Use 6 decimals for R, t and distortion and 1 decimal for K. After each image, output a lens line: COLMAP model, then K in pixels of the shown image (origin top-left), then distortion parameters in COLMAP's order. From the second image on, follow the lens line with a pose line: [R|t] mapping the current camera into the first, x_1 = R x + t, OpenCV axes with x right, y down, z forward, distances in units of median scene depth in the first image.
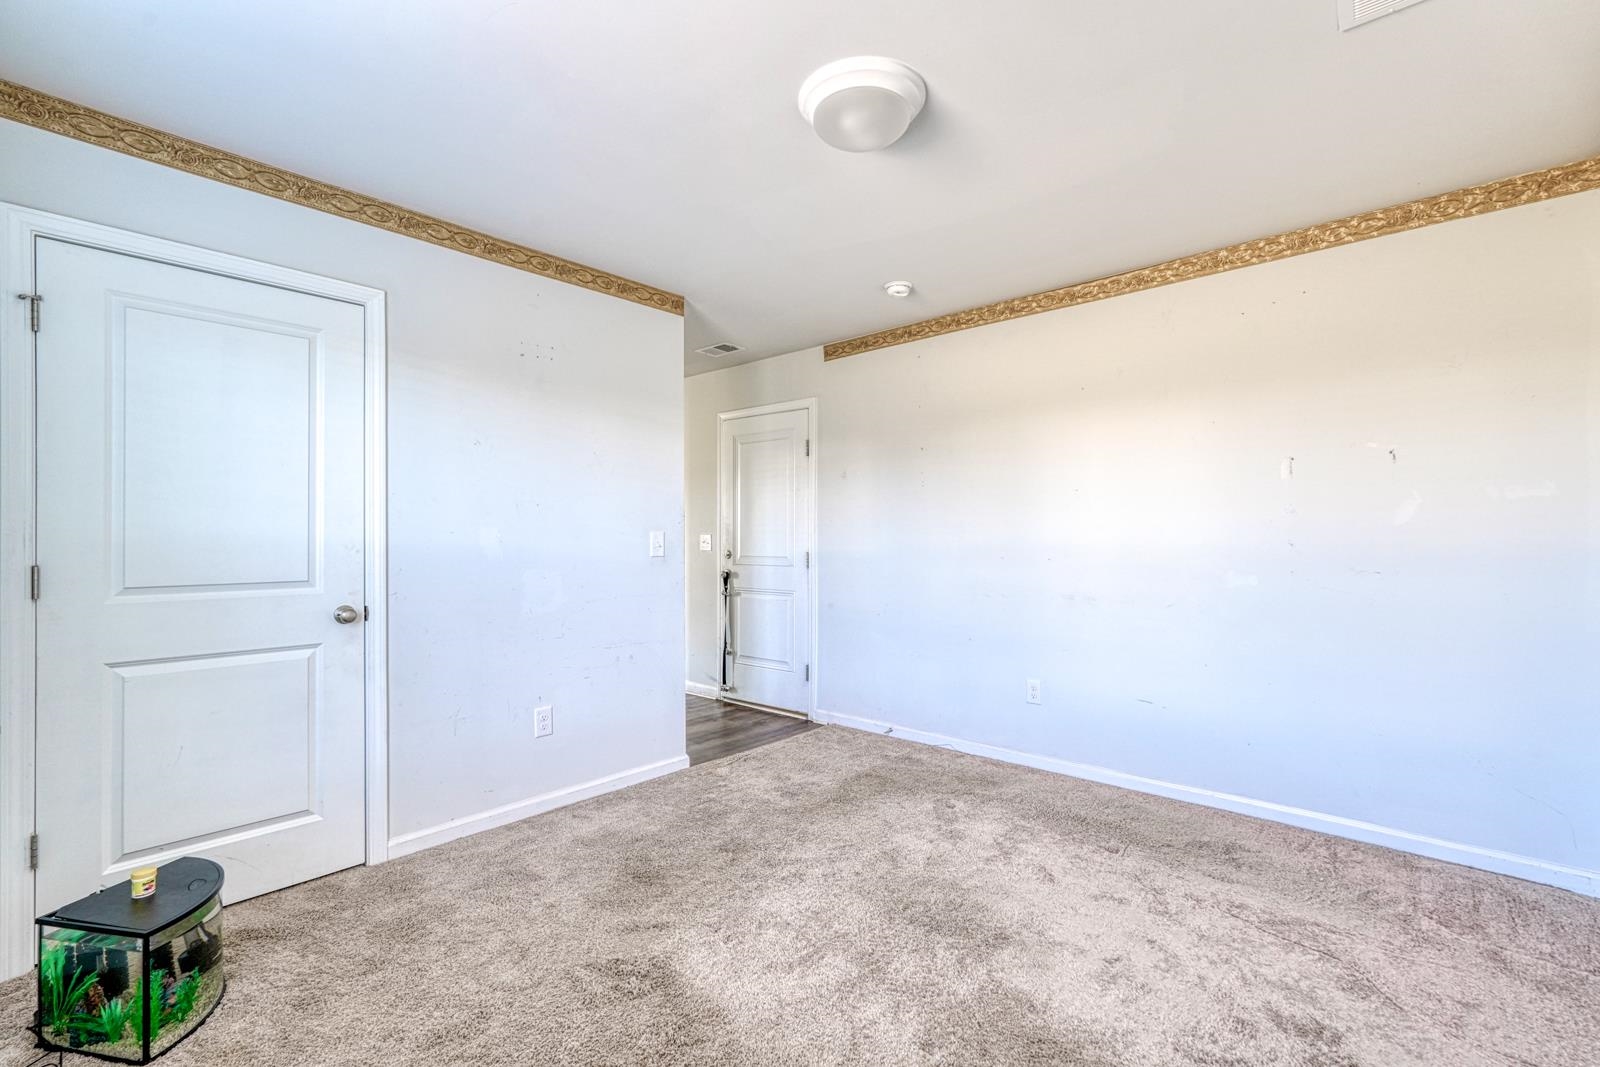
lens RADIAL K [[719.8, 0, 800.0], [0, 719.8, 526.1], [0, 0, 1]] dist [-0.012961, 0.008044]
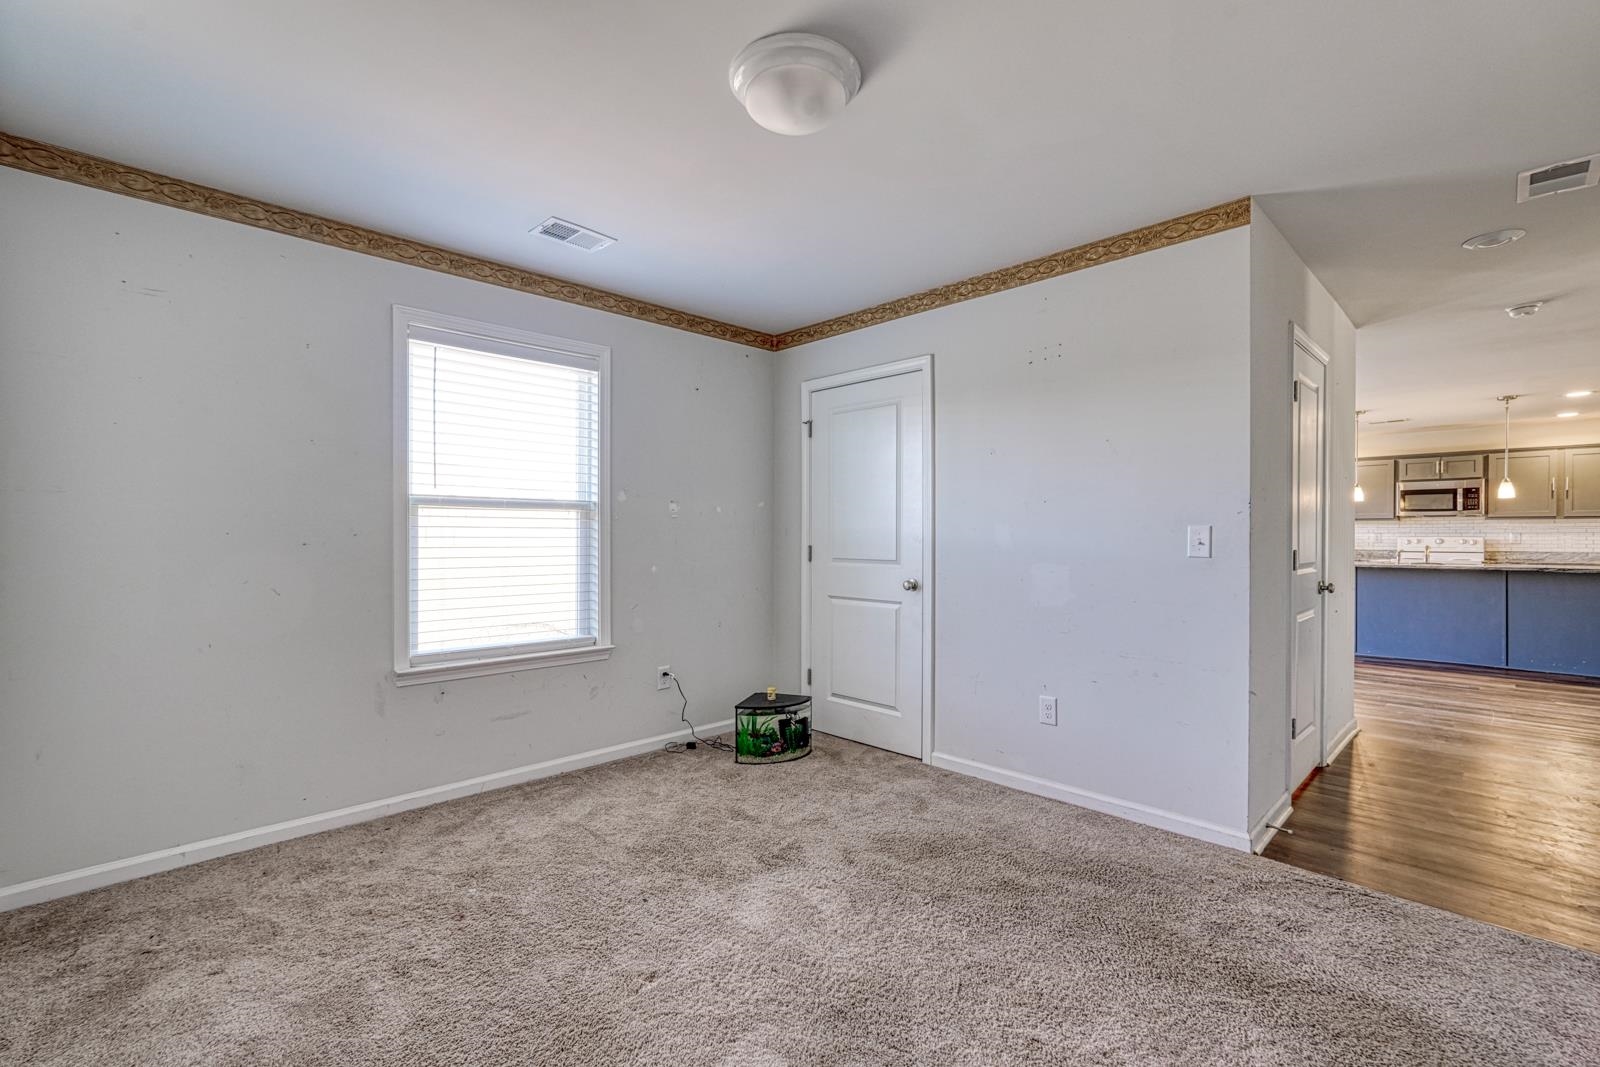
lens RADIAL K [[695.0, 0, 794.7], [0, 695.0, 543.8], [0, 0, 1]] dist [-0.003062, -0.000058]
pose [[-0.065995, 0.007183, -0.997794, 0.673768], [0.007037, 0.999953, 0.006734, 0.023110], [0.997795, -0.006577, -0.066043, 0.712085]]
